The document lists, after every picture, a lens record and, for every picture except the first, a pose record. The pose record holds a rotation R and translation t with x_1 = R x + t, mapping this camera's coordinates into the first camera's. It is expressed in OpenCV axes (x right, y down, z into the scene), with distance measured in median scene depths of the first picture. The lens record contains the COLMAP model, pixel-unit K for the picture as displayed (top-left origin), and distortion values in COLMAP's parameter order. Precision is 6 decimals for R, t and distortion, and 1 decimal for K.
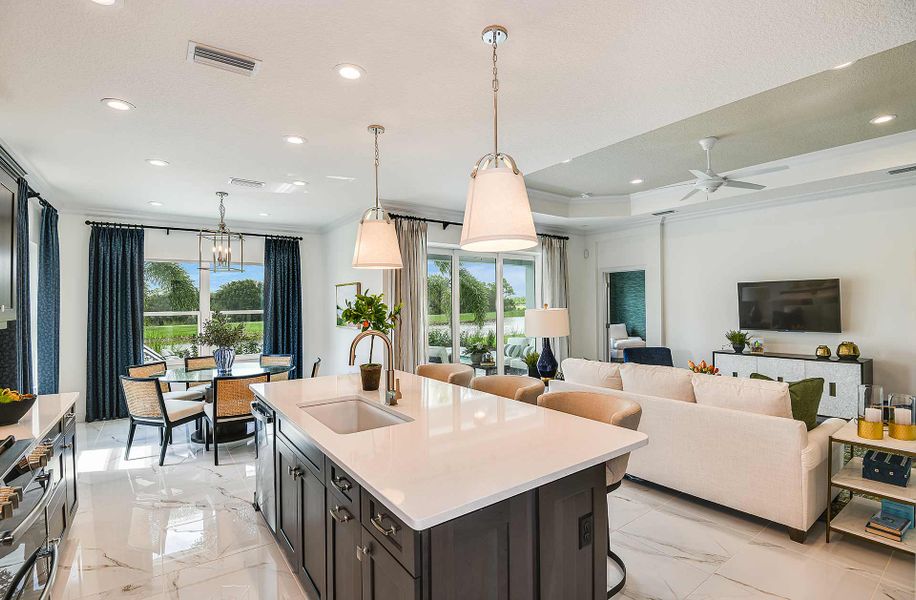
lens RADIAL K [[427.3, 0, 452.5], [0, 427.3, 304.6], [0, 0, 1]] dist [-0.030303, -0.001097]
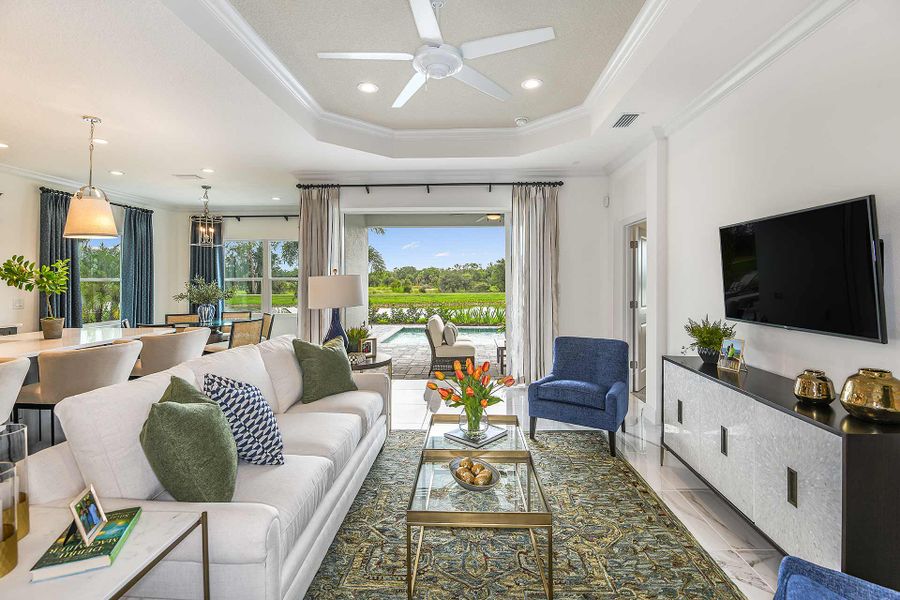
lens RADIAL K [[407.3, 0, 453.9], [0, 407.3, 275.1], [0, 0, 1]] dist [-0.012520, -0.001357]
pose [[0.792290, -0.001104, -0.610143, 0.718529], [-0.002705, 0.999982, -0.005323, 0.010644], [0.610138, 0.005868, 0.792273, 0.421251]]
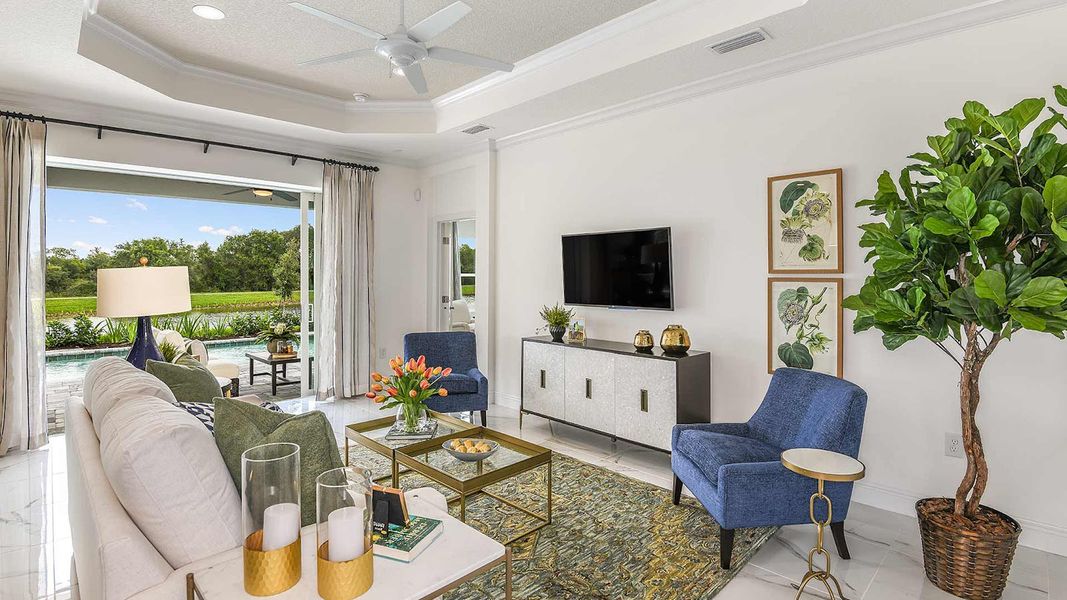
lens RADIAL K [[498.5, 0, 533.2], [0, 498.5, 275.3], [0, 0, 1]] dist [-0.018763, -0.001556]
pose [[0.987706, 0.006774, 0.156175, 0.510031], [-0.007138, 0.999973, 0.001770, 0.012197], [-0.156159, -0.002863, 0.987728, 0.236253]]
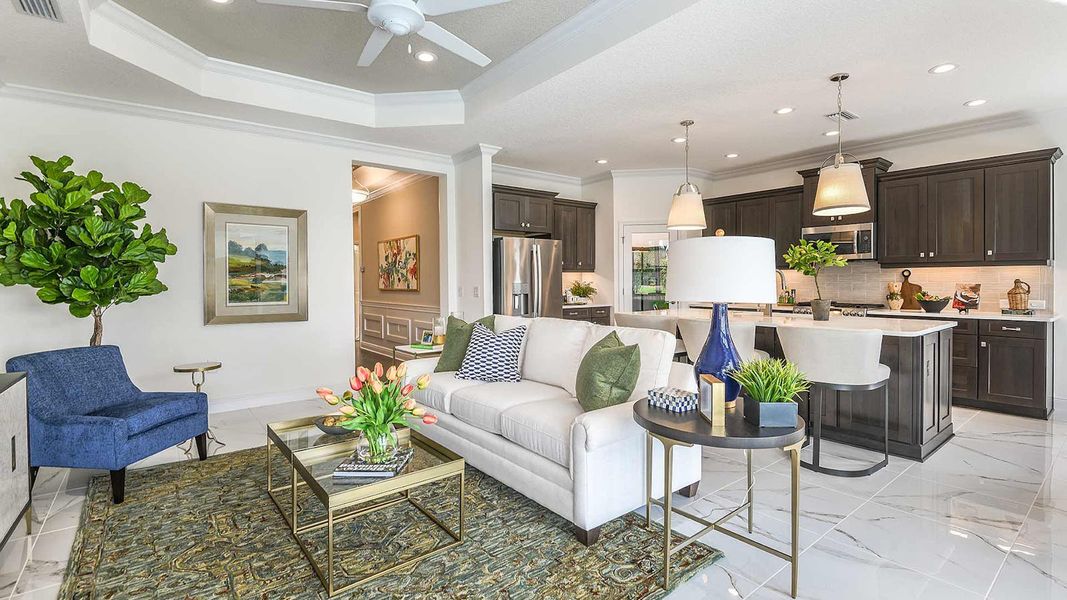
lens RADIAL K [[498.5, 0, 540.3], [0, 498.5, 290.0], [0, 0, 1]] dist [-0.018763, -0.001556]
pose [[-0.998734, 0.014642, -0.048129, 0.351234], [0.013806, 0.999749, 0.017666, 0.038331], [0.048375, 0.016979, -0.998685, 1.189557]]
